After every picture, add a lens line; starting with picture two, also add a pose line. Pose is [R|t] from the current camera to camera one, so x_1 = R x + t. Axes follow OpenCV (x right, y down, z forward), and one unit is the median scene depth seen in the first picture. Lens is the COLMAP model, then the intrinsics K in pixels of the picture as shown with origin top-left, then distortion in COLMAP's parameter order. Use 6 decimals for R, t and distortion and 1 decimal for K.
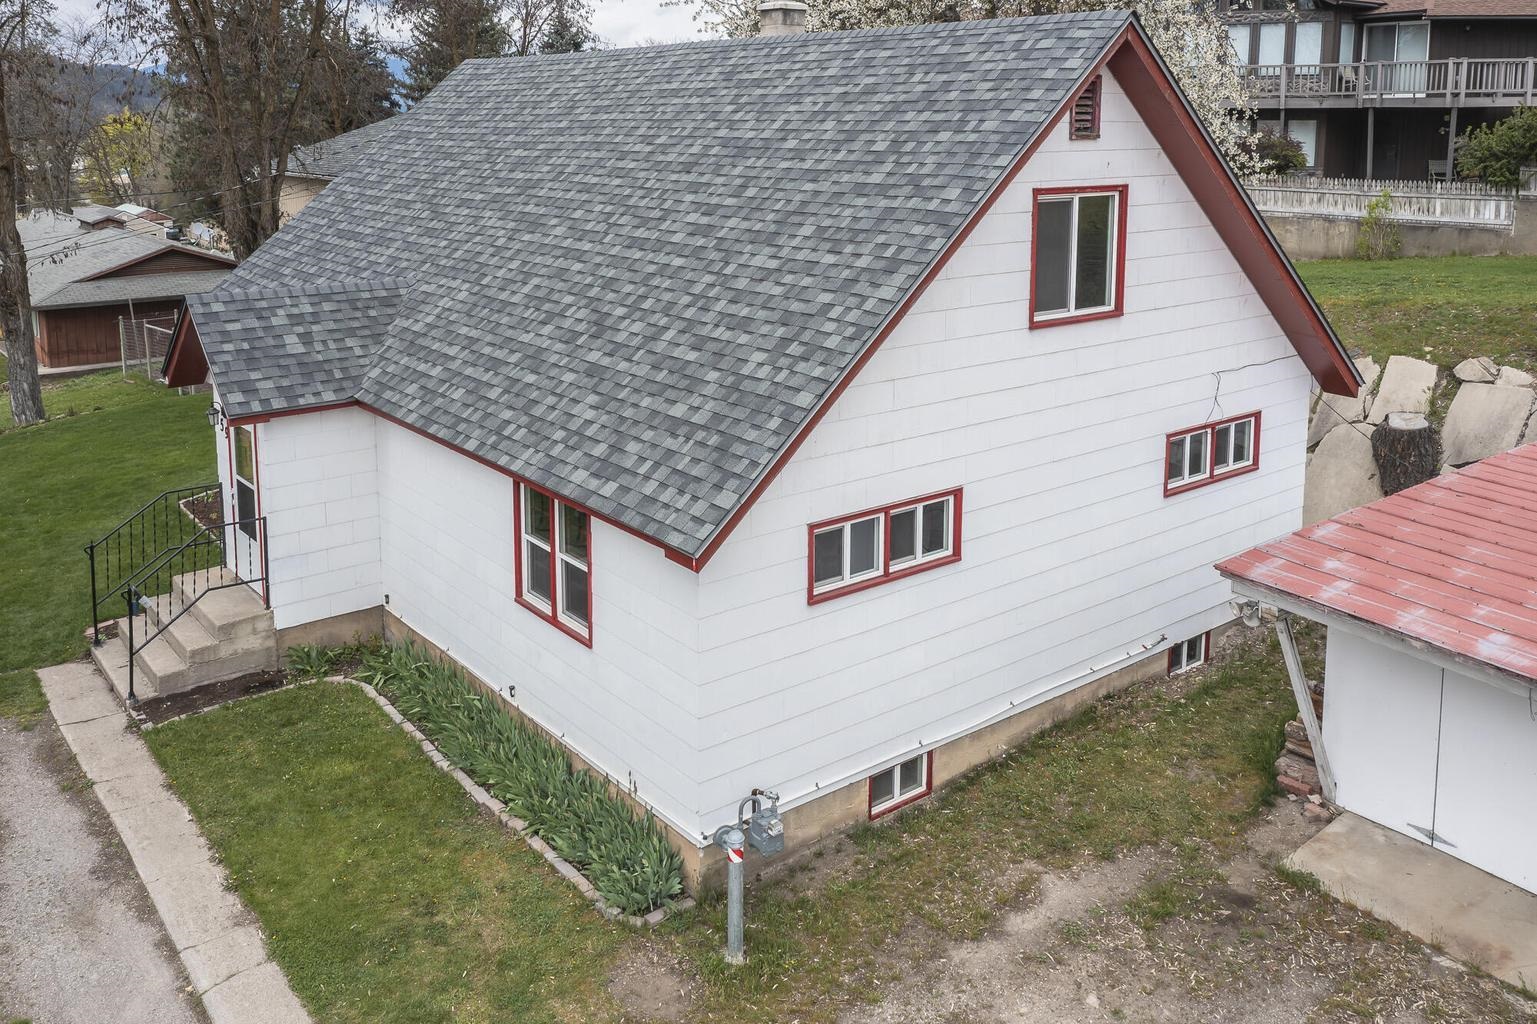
lens RADIAL K [[1295.1, 0, 770.8], [0, 1295.1, 290.1], [0, 0, 1]] dist [-0.003473, 0.004865]
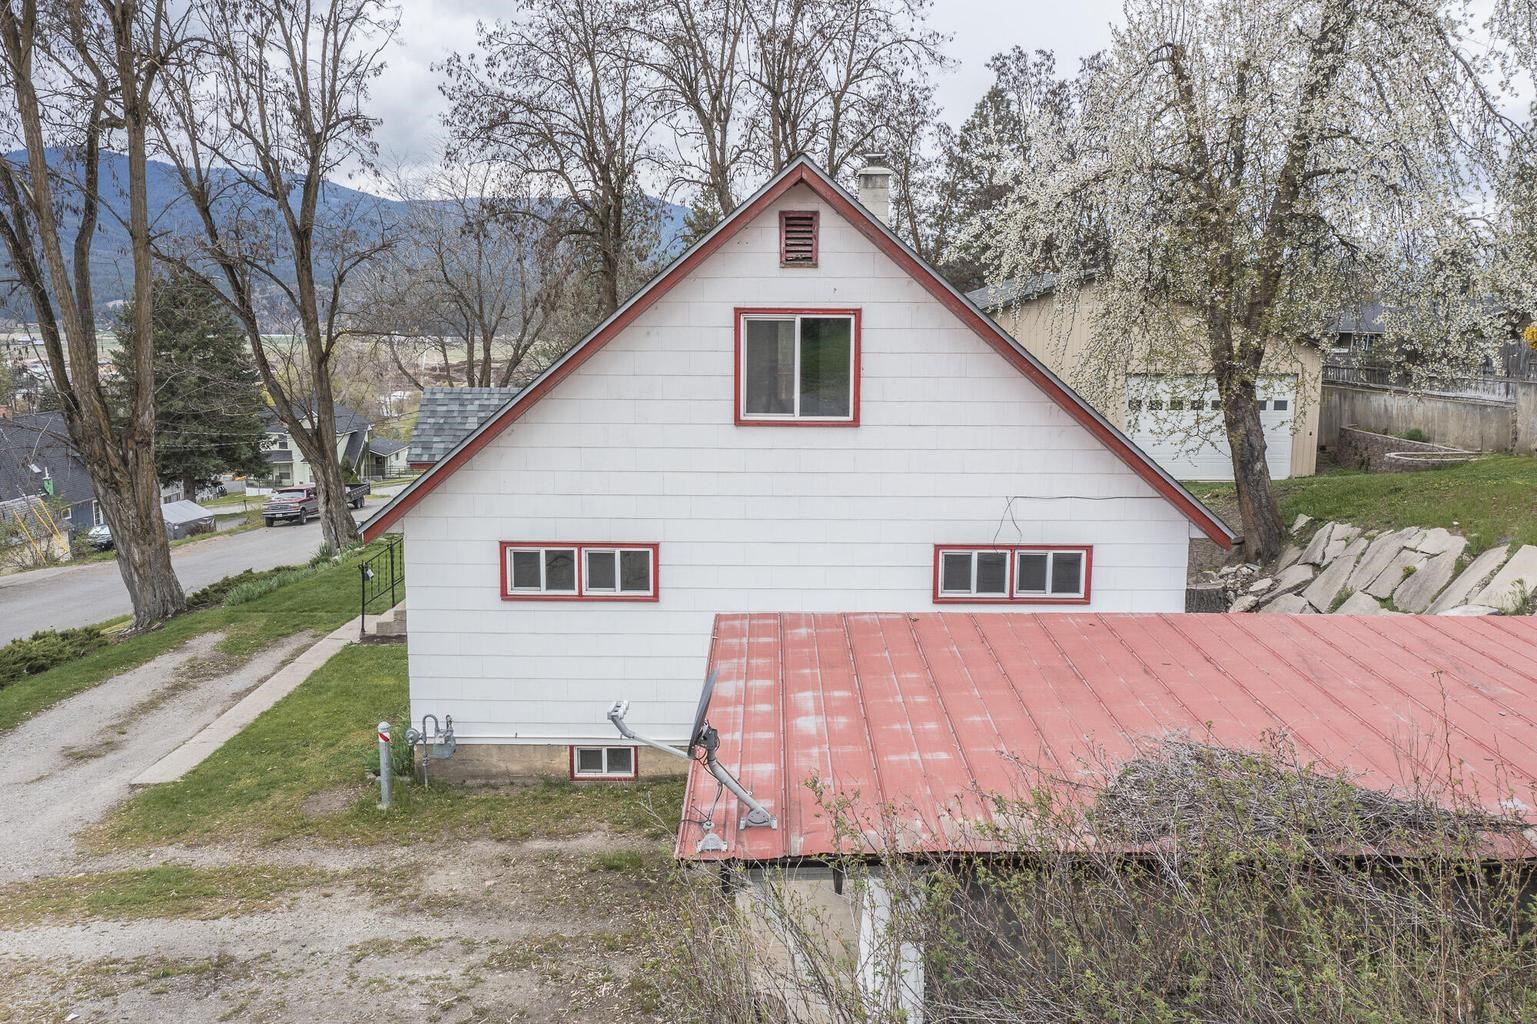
lens RADIAL K [[1243.0, 0, 768.5], [0, 1243.0, 512.0], [0, 0, 1]] dist [0.002488, 0.003520]
pose [[0.778961, 0.100398, -0.618983, 0.963807], [-0.086278, 0.994872, 0.052790, 0.047315], [0.621109, 0.012284, 0.783628, 0.110482]]
